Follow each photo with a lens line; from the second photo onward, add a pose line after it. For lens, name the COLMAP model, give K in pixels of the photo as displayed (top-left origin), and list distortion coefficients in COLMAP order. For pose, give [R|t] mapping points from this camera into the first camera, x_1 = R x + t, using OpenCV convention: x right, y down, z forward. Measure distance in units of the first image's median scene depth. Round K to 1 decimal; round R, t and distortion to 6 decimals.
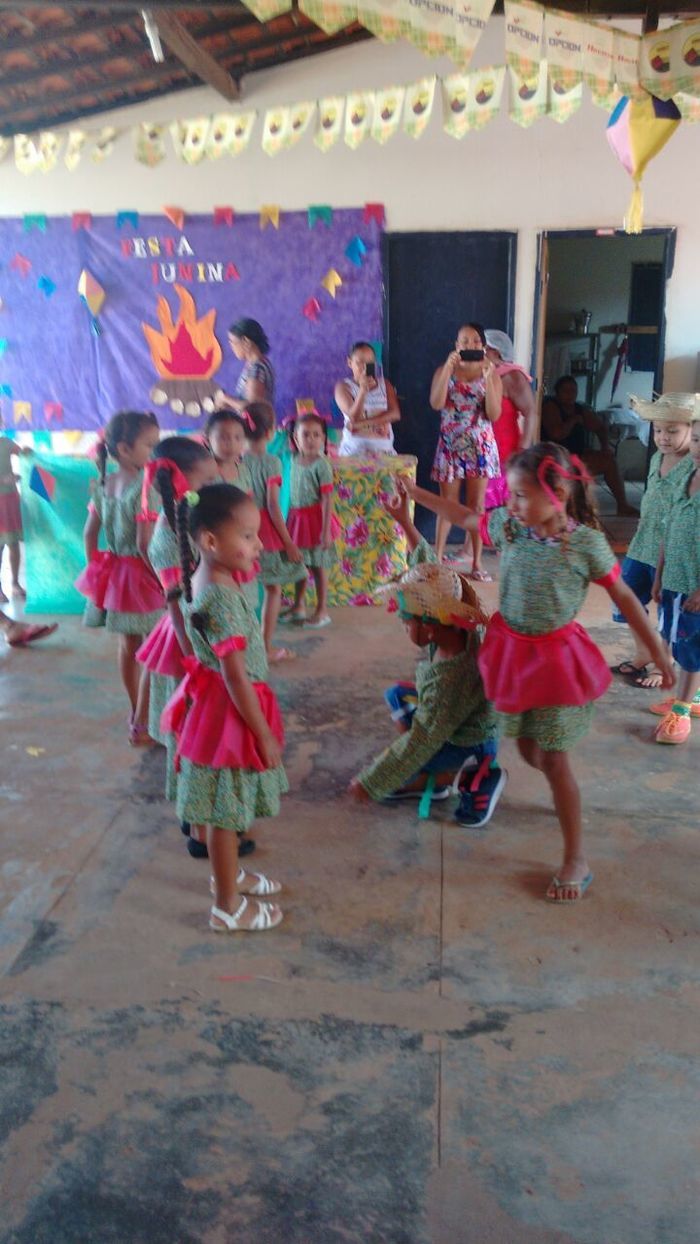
lens RADIAL K [[965.3, 0, 345.3], [0, 965.3, 629.7], [0, 0, 1]] dist [0.067310, -0.120965]
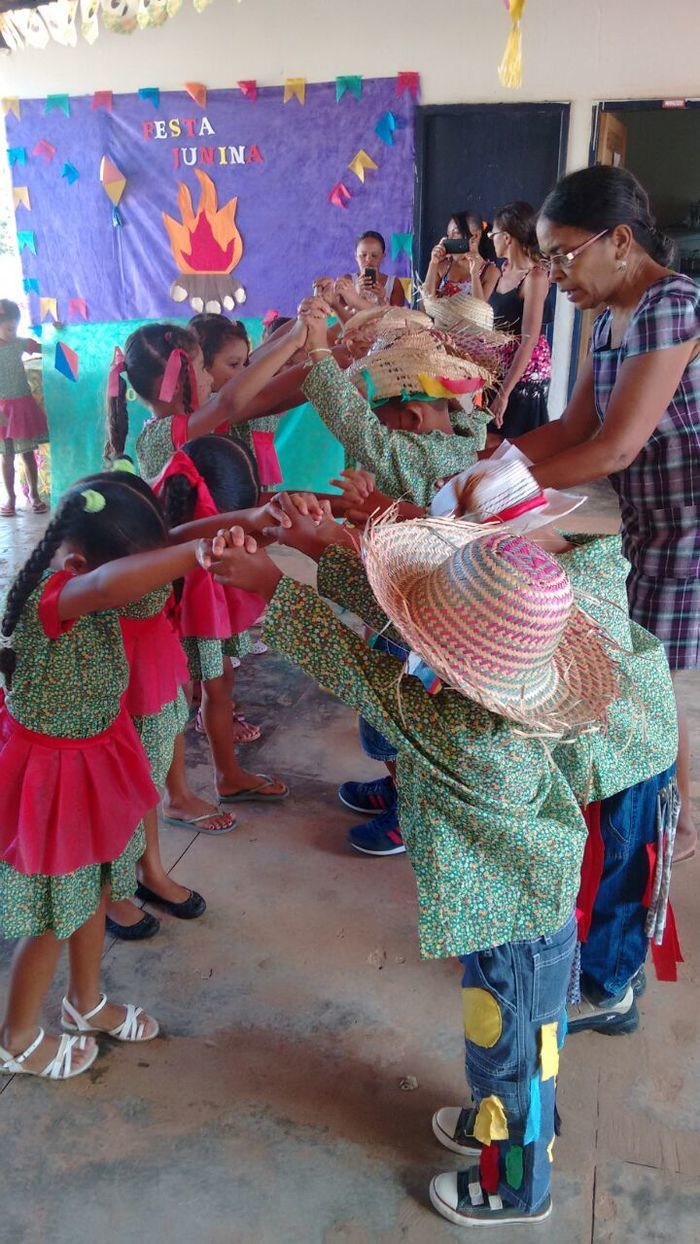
lens RADIAL K [[965.3, 0, 350.4], [0, 965.3, 631.6], [0, 0, 1]] dist [0.067310, -0.120965]
pose [[0.983046, 0.074153, -0.167695, 0.194573], [-0.057726, 0.993230, 0.100804, -0.022913], [0.174035, -0.089415, 0.980672, 0.092125]]
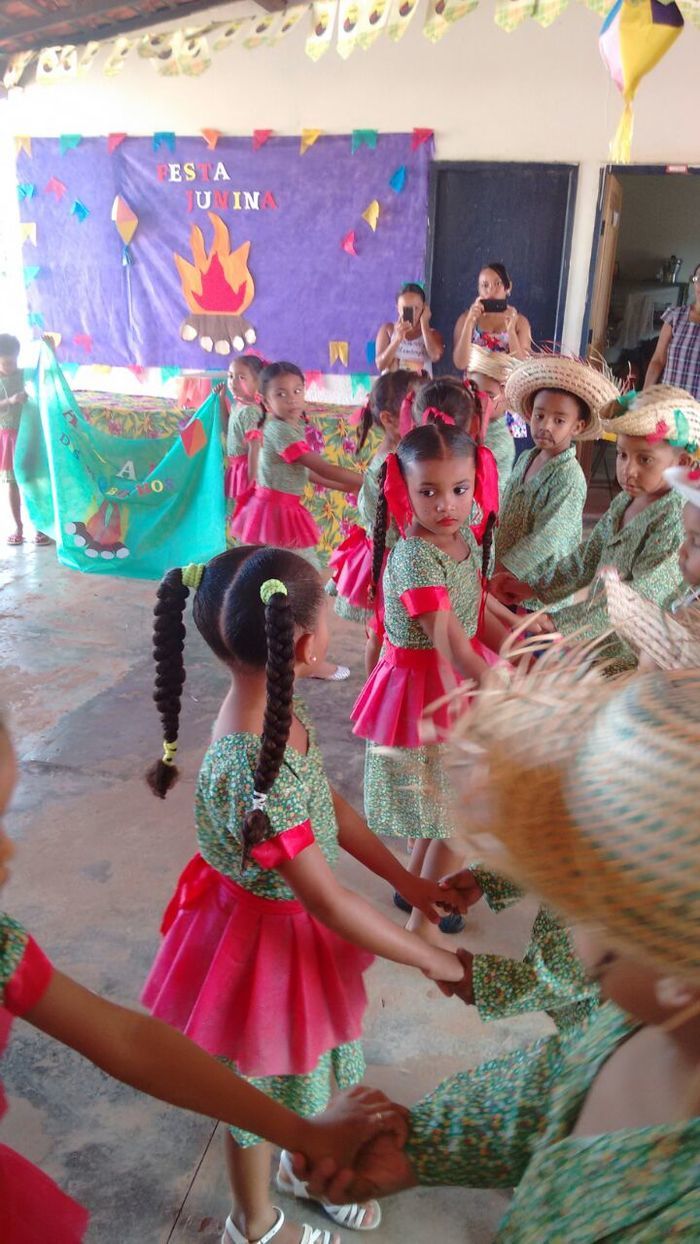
lens RADIAL K [[965.3, 0, 352.3], [0, 965.3, 636.9], [0, 0, 1]] dist [0.067310, -0.120965]
pose [[0.992786, 0.073658, -0.094607, 0.101230], [-0.067555, 0.995519, 0.066167, -0.020358], [0.099057, -0.059299, 0.993313, 0.062478]]
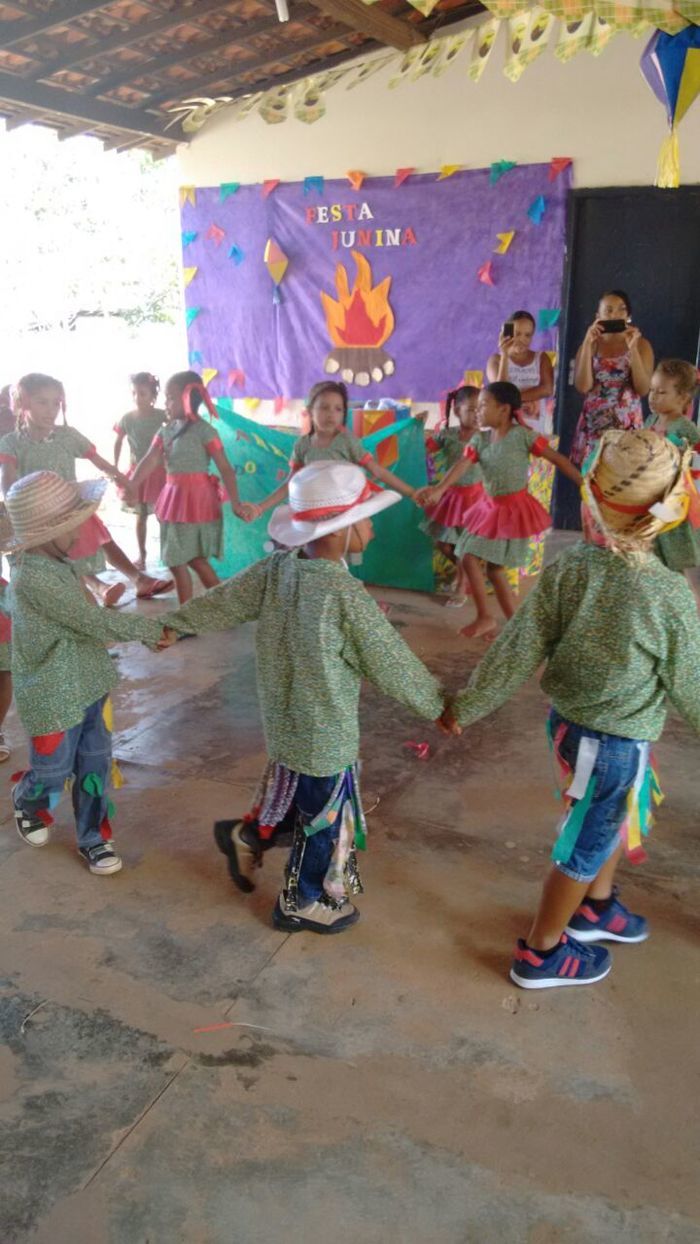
lens RADIAL K [[965.3, 0, 346.1], [0, 965.3, 641.4], [0, 0, 1]] dist [0.067310, -0.120965]
pose [[0.948238, 0.106294, -0.299244, 0.190041], [-0.093080, 0.993961, 0.058115, -0.021983], [0.303614, -0.027253, 0.952405, 0.059671]]
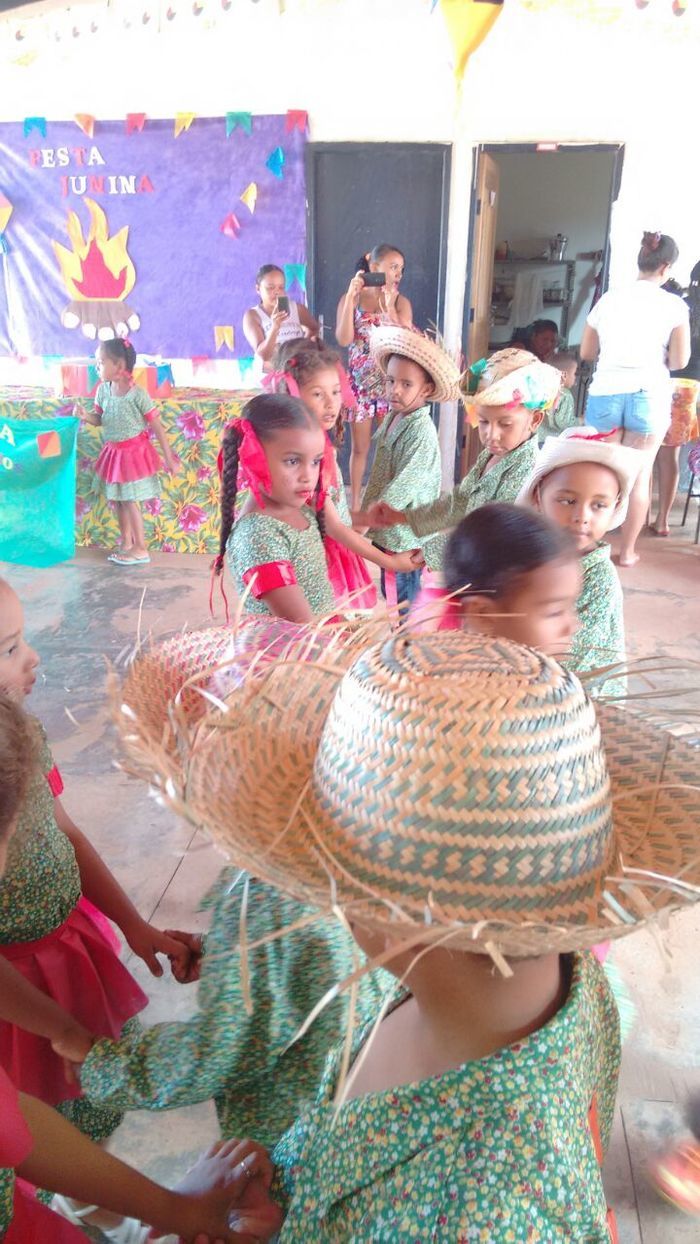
lens RADIAL K [[965.3, 0, 347.7], [0, 965.3, 637.0], [0, 0, 1]] dist [0.067310, -0.120965]
pose [[0.999118, 0.030269, -0.029087, 0.141693], [-0.027928, 0.996580, 0.077775, -0.019112], [0.031342, -0.076894, 0.996546, 0.058514]]
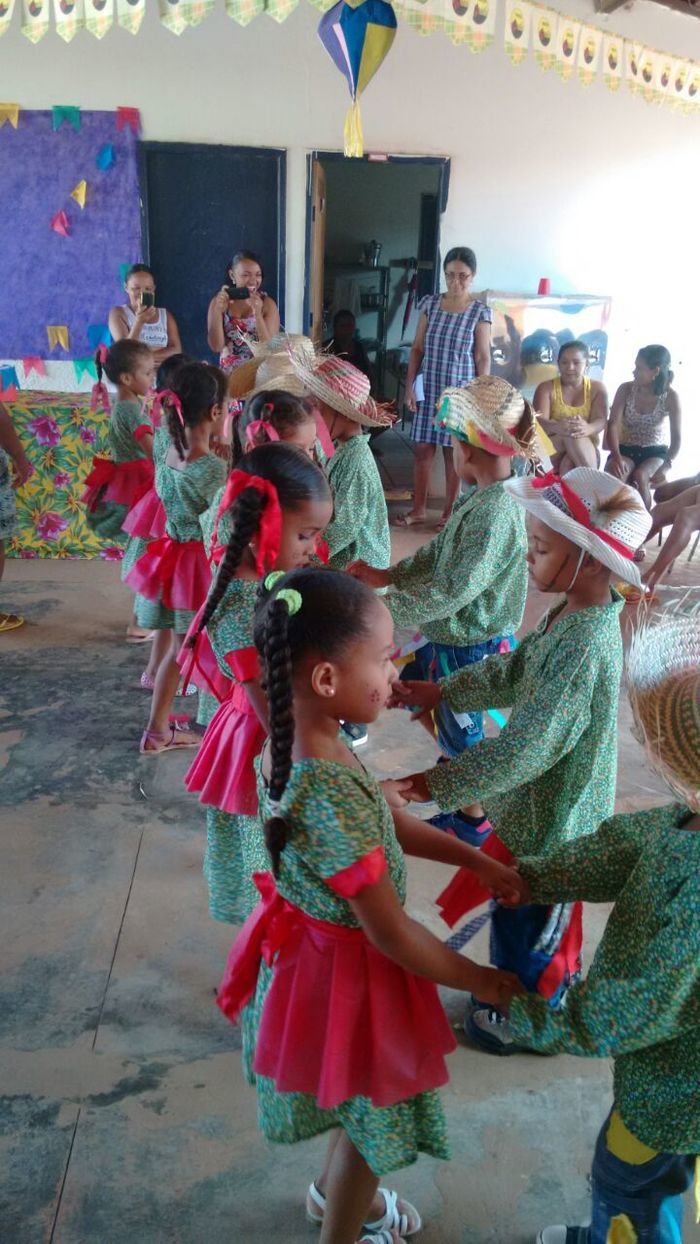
lens RADIAL K [[965.3, 0, 349.2], [0, 965.3, 633.9], [0, 0, 1]] dist [0.067310, -0.120965]
pose [[0.984091, -0.020725, 0.176450, 0.073793], [0.007565, 0.997160, 0.074932, -0.023478], [-0.177502, -0.072405, 0.981453, 0.056285]]
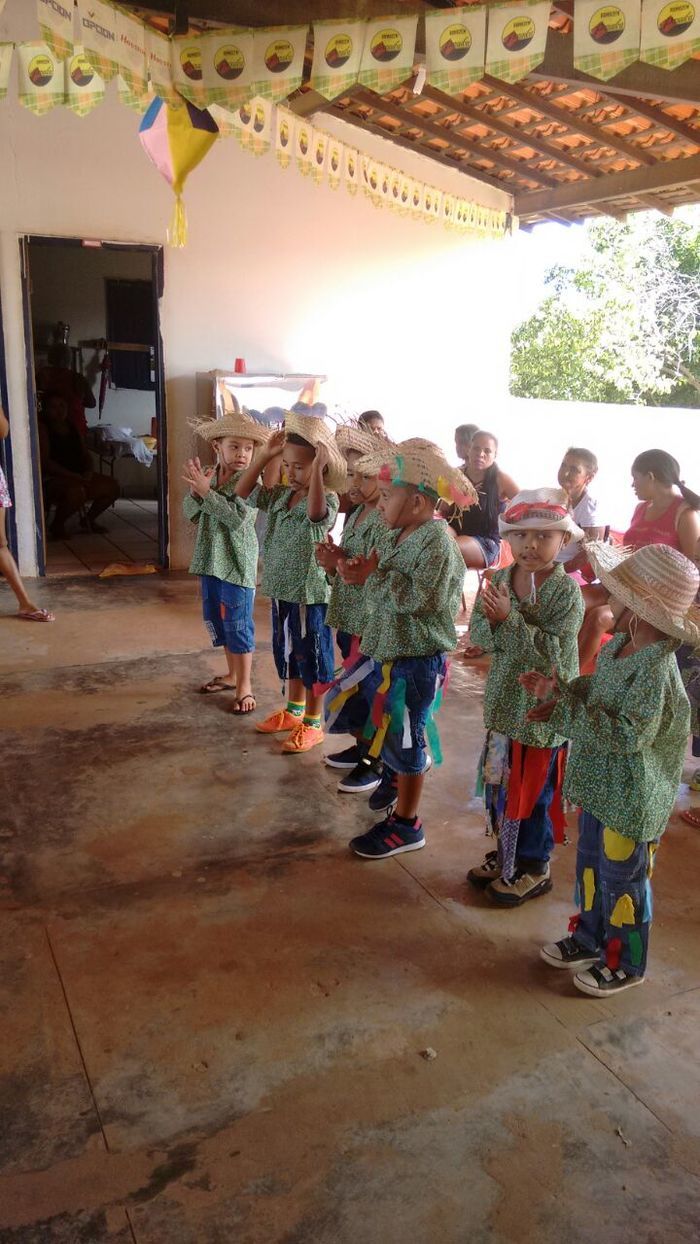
lens RADIAL K [[965.3, 0, 352.1], [0, 965.3, 626.1], [0, 0, 1]] dist [0.067310, -0.120965]
pose [[0.857978, -0.101410, 0.503576, -0.039820], [0.109120, 0.993927, 0.014241, -0.022669], [-0.501962, 0.042732, 0.863833, 0.068983]]
